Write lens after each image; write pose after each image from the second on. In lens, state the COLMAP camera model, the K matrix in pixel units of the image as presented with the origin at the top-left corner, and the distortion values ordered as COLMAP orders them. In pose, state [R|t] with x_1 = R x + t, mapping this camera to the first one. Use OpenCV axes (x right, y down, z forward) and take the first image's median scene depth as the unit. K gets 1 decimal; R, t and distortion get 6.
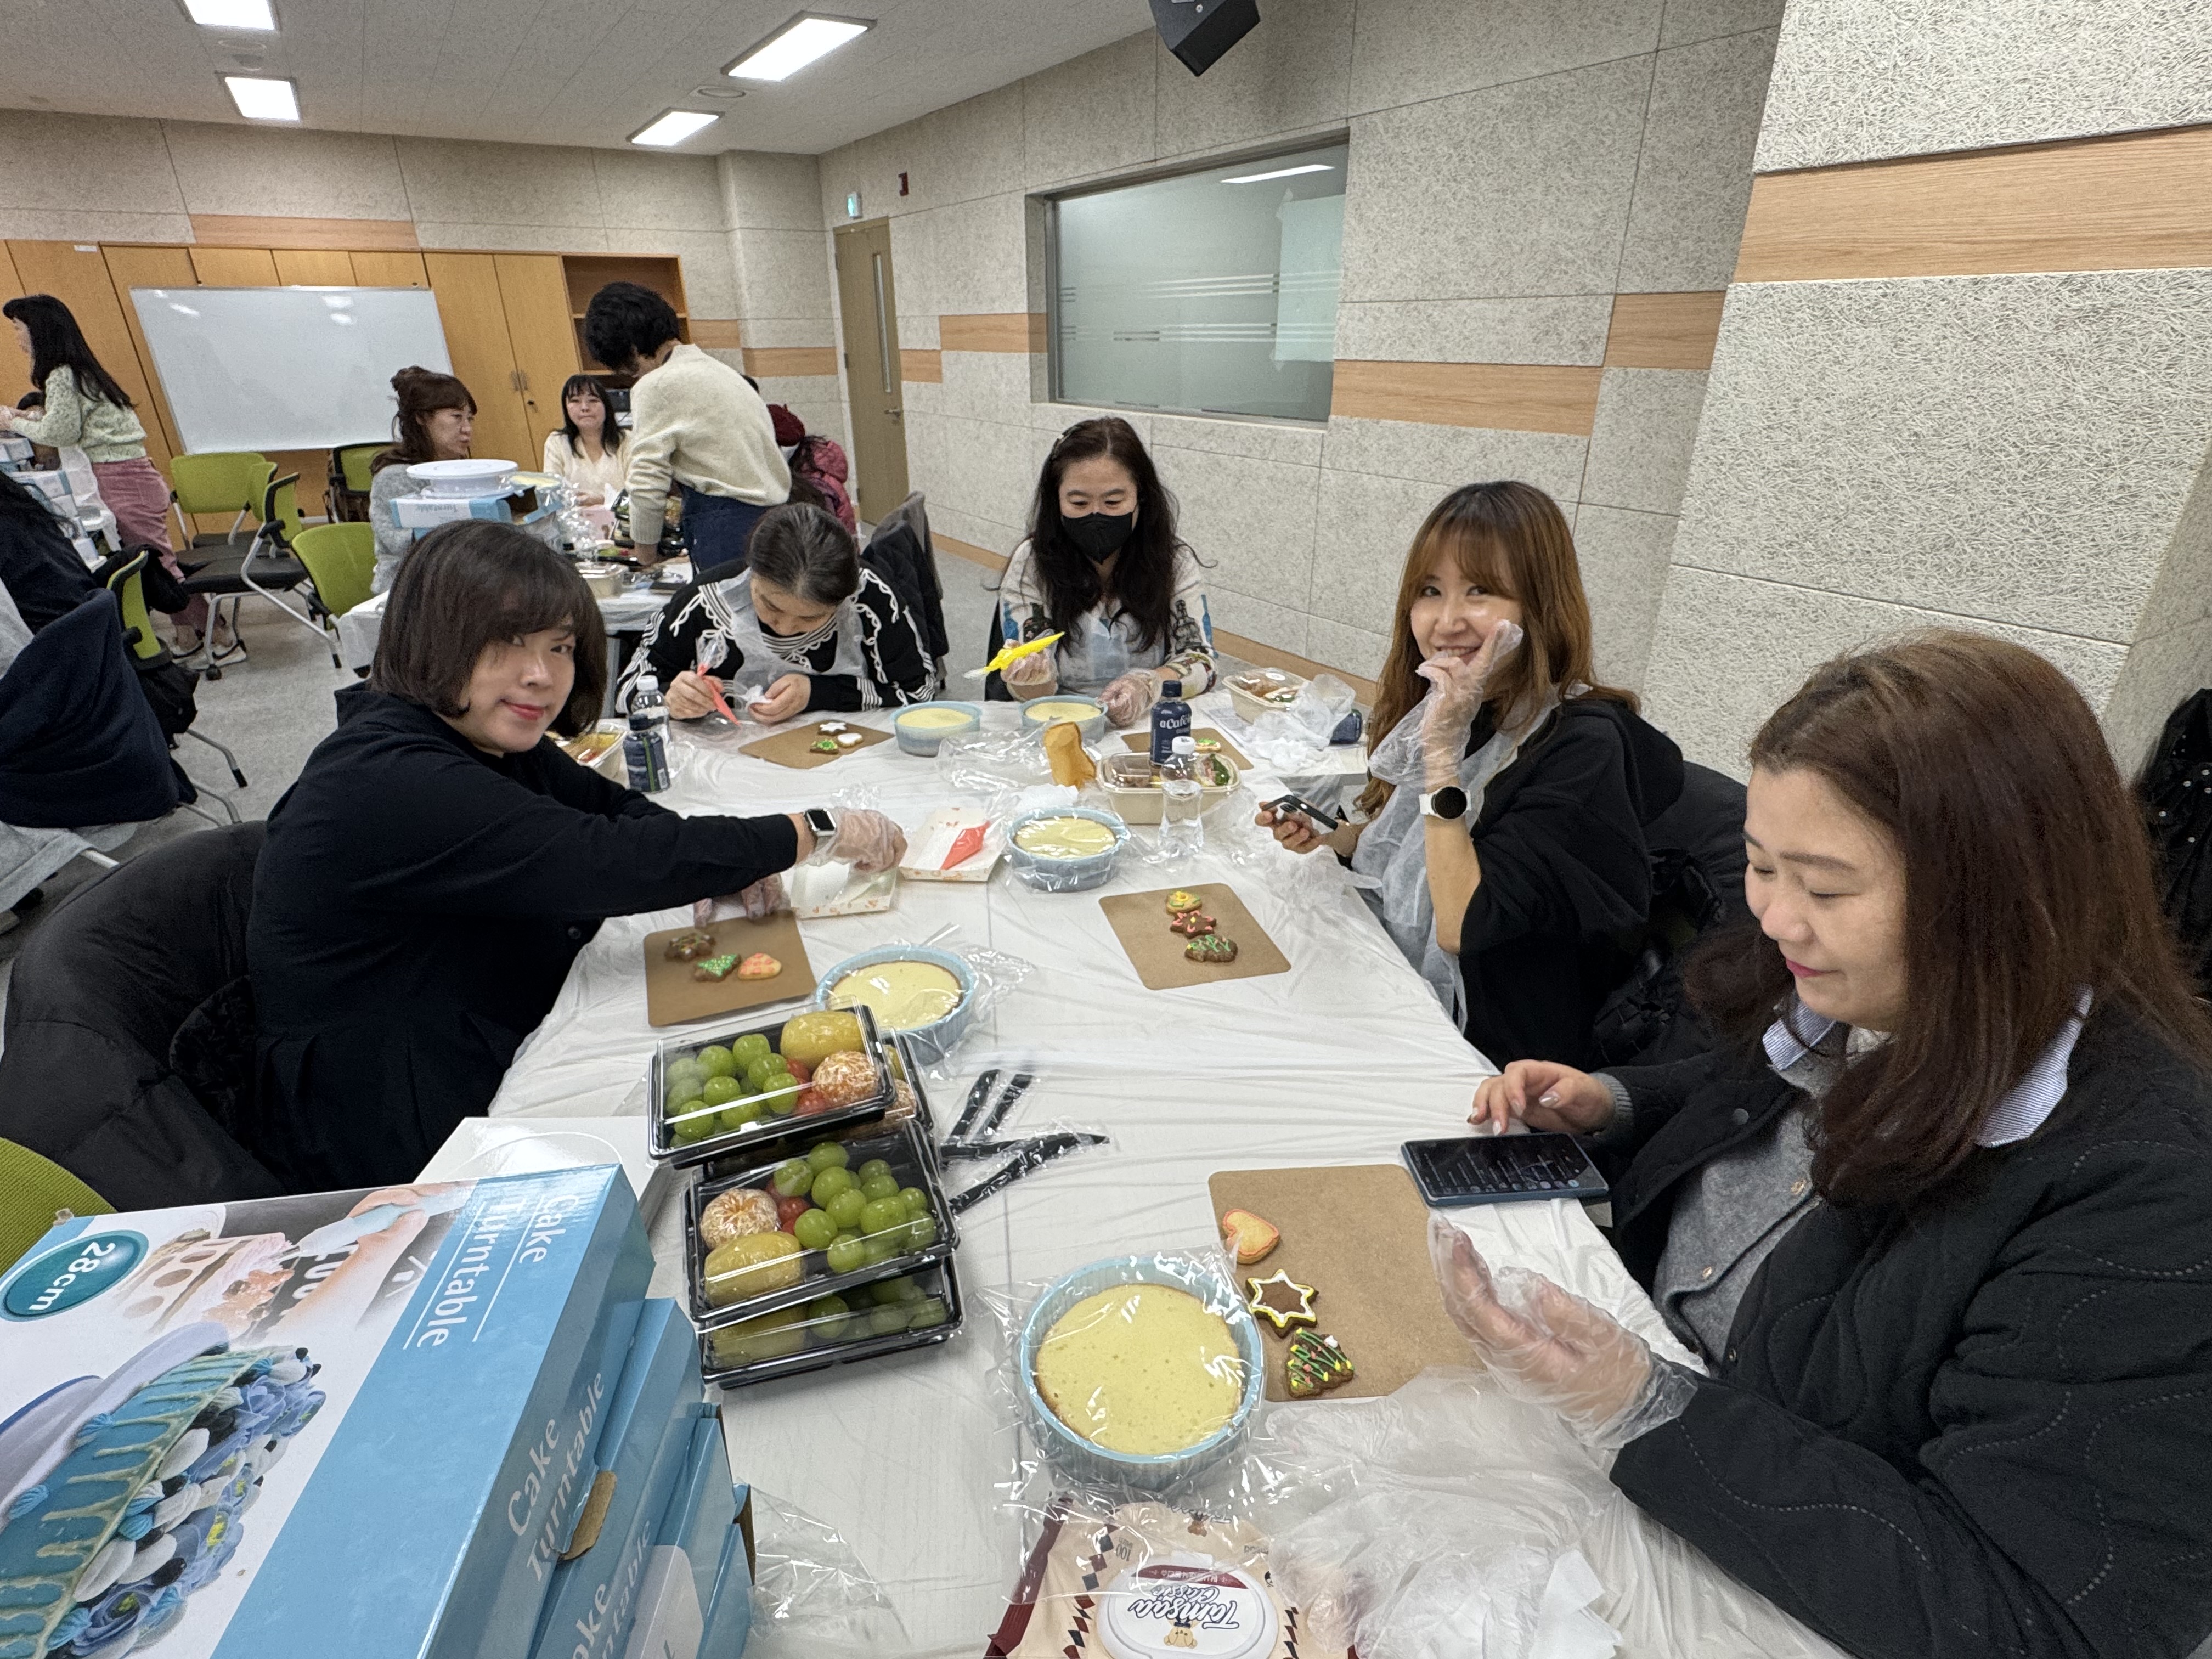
lens RADIAL K [[1093.7, 0, 1100.8], [0, 1093.7, 824.0], [0, 0, 1]] dist [-0.003697, 0.000393]
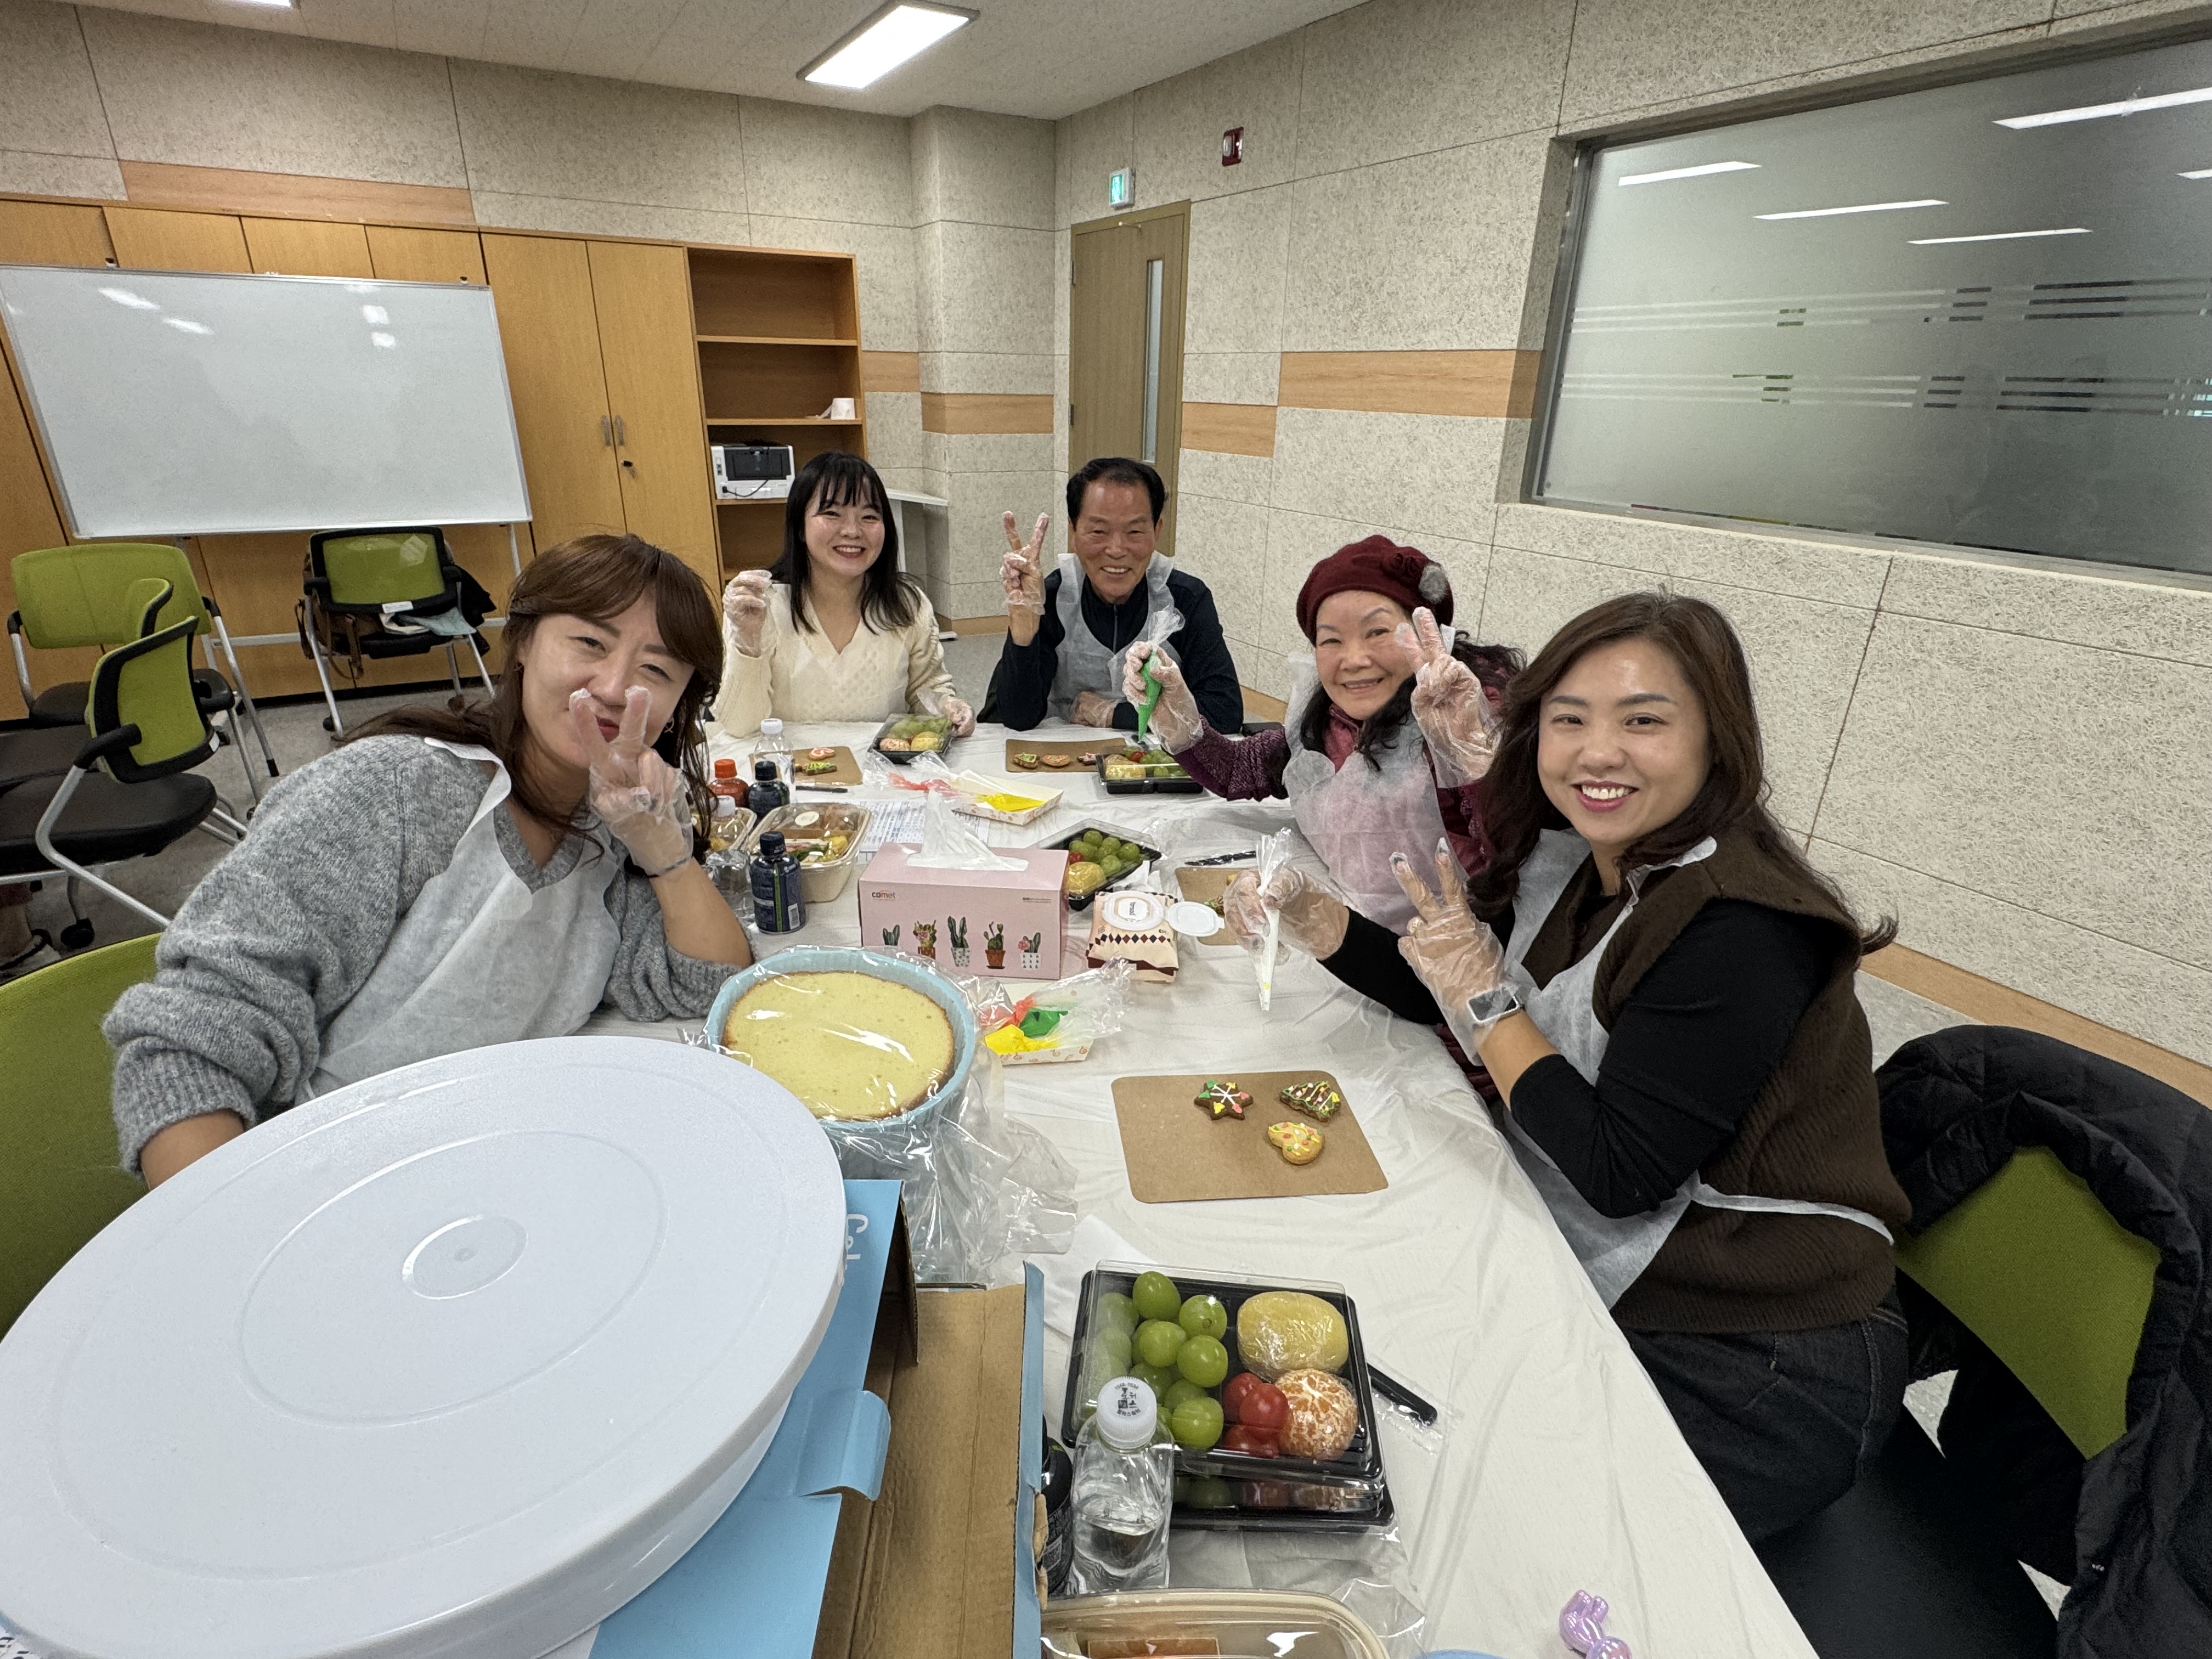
lens RADIAL K [[1093.7, 0, 1107.6], [0, 1093.7, 828.4], [0, 0, 1]] dist [-0.003697, 0.000393]
pose [[0.998819, 0.040500, -0.026853, -0.217761], [-0.041437, 0.998517, -0.035318, -0.163294], [0.025383, 0.036389, 0.999015, 0.375240]]
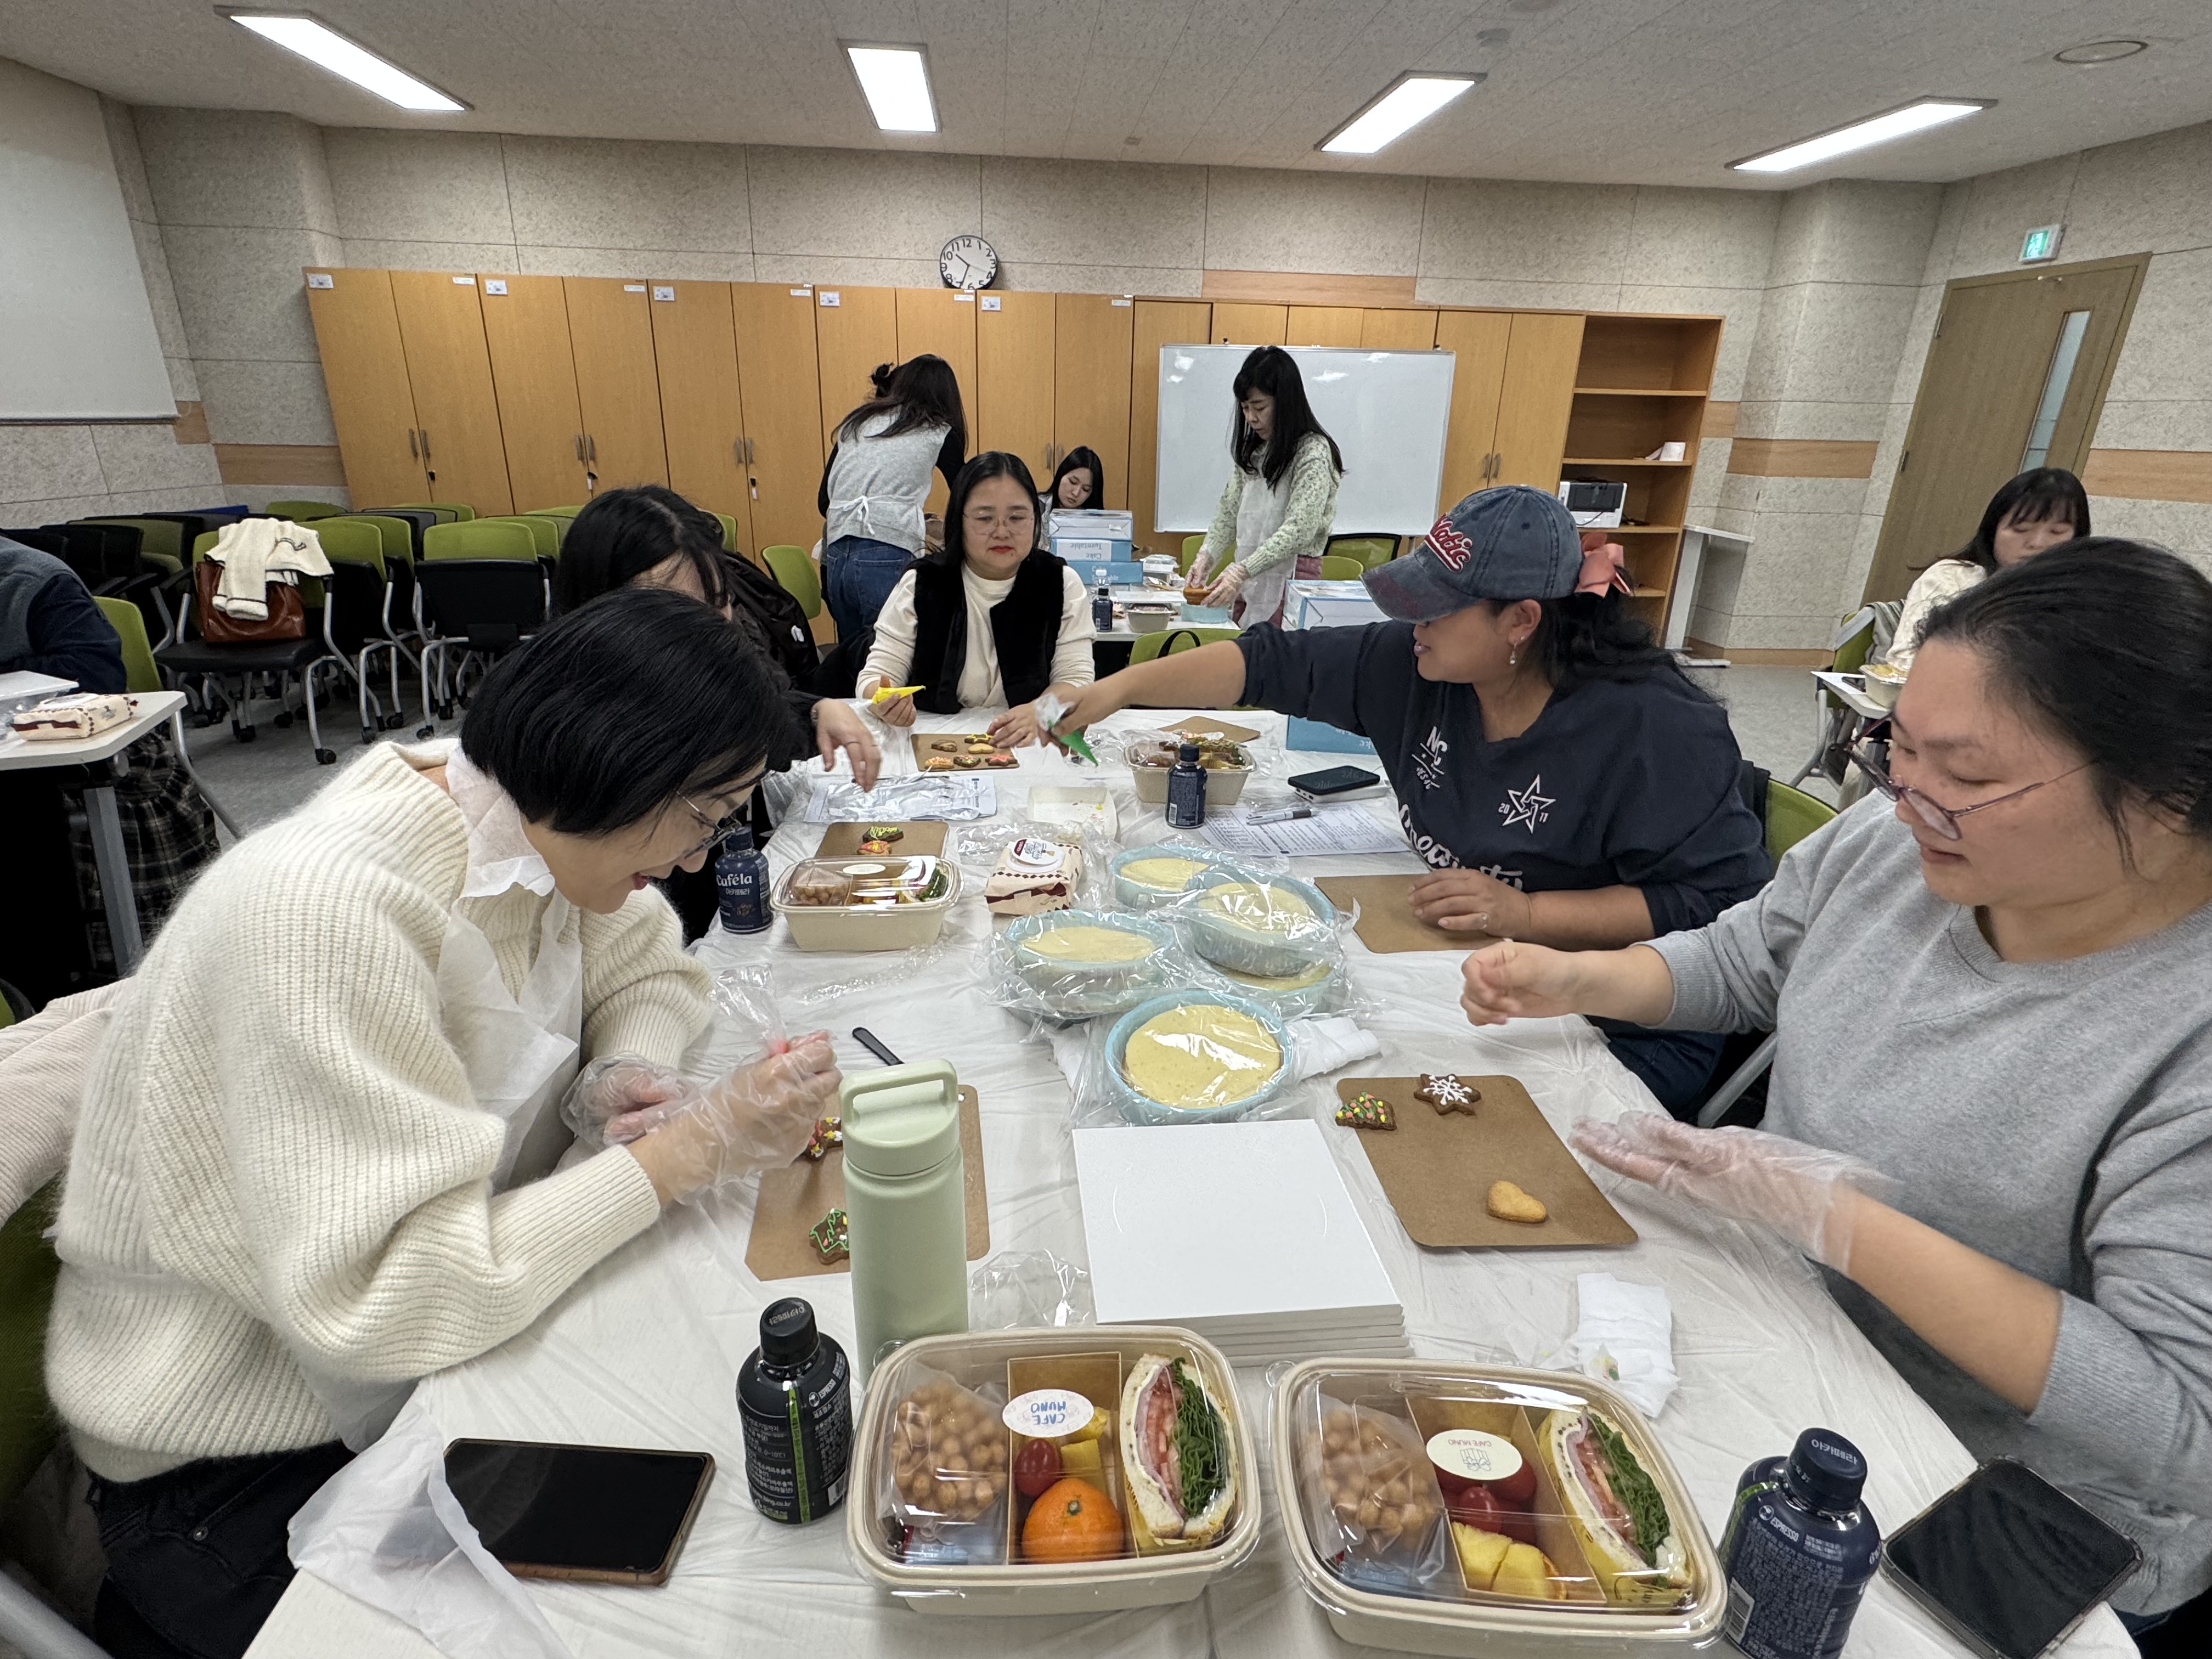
lens RADIAL K [[1093.7, 0, 1098.0], [0, 1093.7, 820.6], [0, 0, 1]] dist [-0.003697, 0.000393]
pose [[0.884763, 0.186607, -0.427051, -0.424140], [-0.218165, 0.975573, -0.025702, -0.071035], [0.411823, 0.115908, 0.903862, 0.194097]]
